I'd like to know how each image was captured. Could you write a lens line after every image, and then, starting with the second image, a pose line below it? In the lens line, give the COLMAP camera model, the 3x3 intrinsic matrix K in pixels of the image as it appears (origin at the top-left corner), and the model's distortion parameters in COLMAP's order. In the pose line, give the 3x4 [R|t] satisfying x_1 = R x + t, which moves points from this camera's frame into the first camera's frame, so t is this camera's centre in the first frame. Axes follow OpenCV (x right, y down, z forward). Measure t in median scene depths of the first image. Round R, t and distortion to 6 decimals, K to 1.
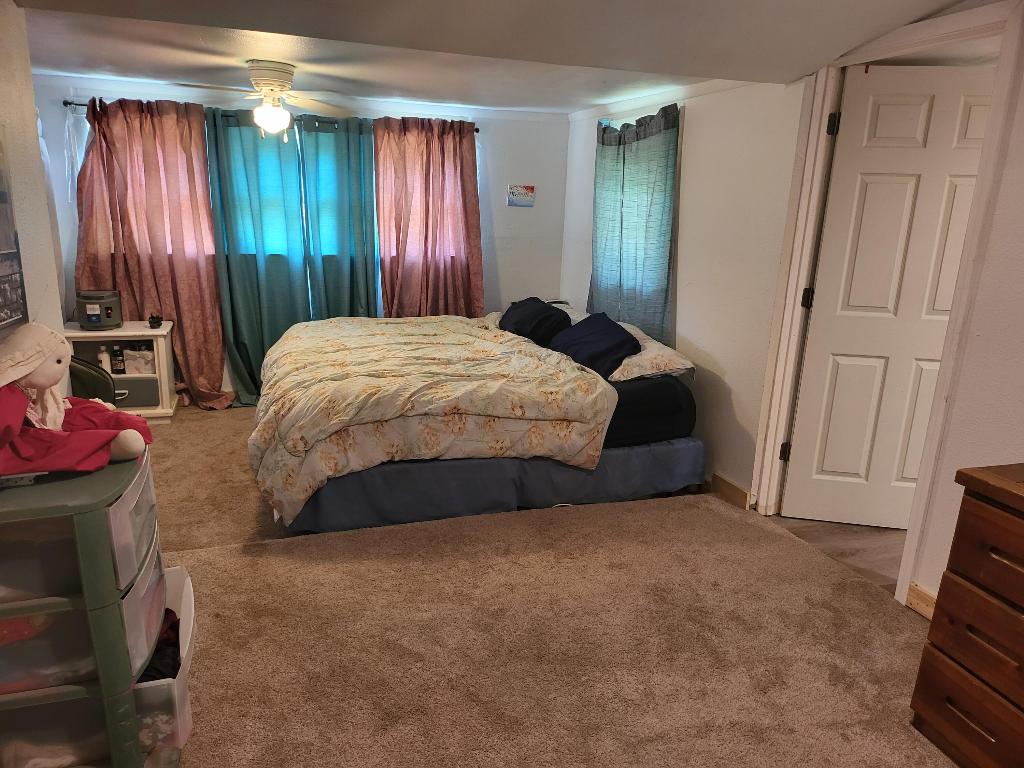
lens RADIAL K [[717.5, 0, 516.4], [0, 717.5, 389.6], [0, 0, 1]] dist [0.058295, -0.055593]
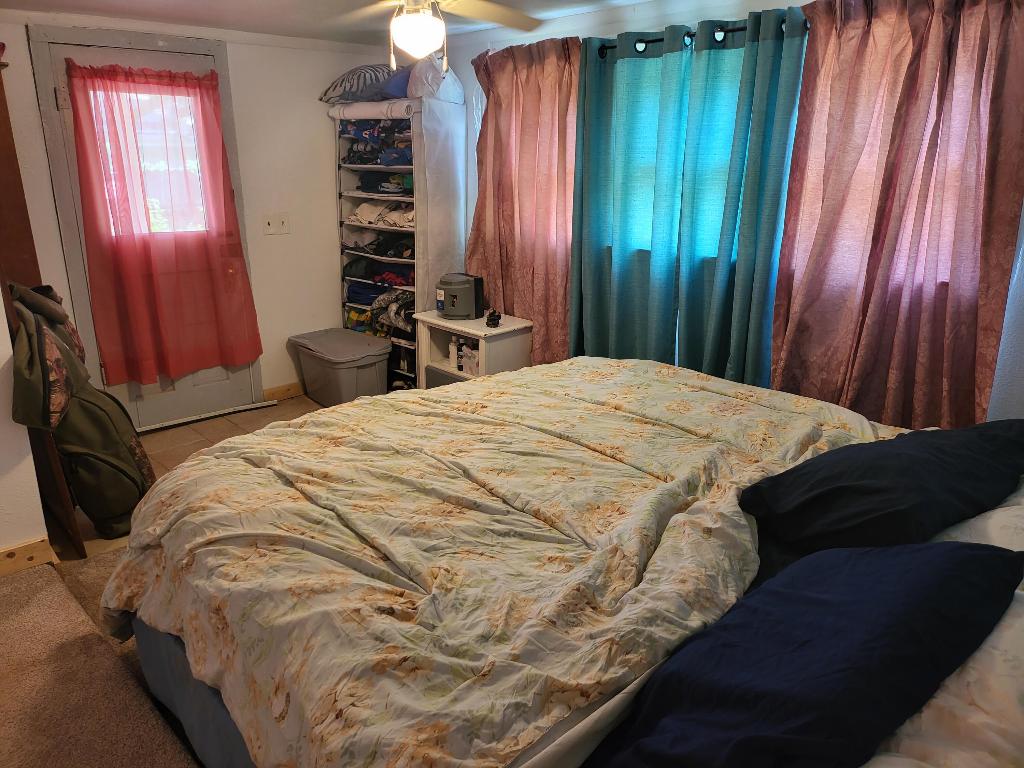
lens RADIAL K [[717.5, 0, 509.6], [0, 717.5, 376.7], [0, 0, 1]] dist [0.058295, -0.055593]
pose [[0.444538, 0.228486, -0.866129, 0.233203], [-0.234407, 0.962900, 0.133705, -0.145270], [0.864546, 0.143590, 0.481605, 0.636580]]
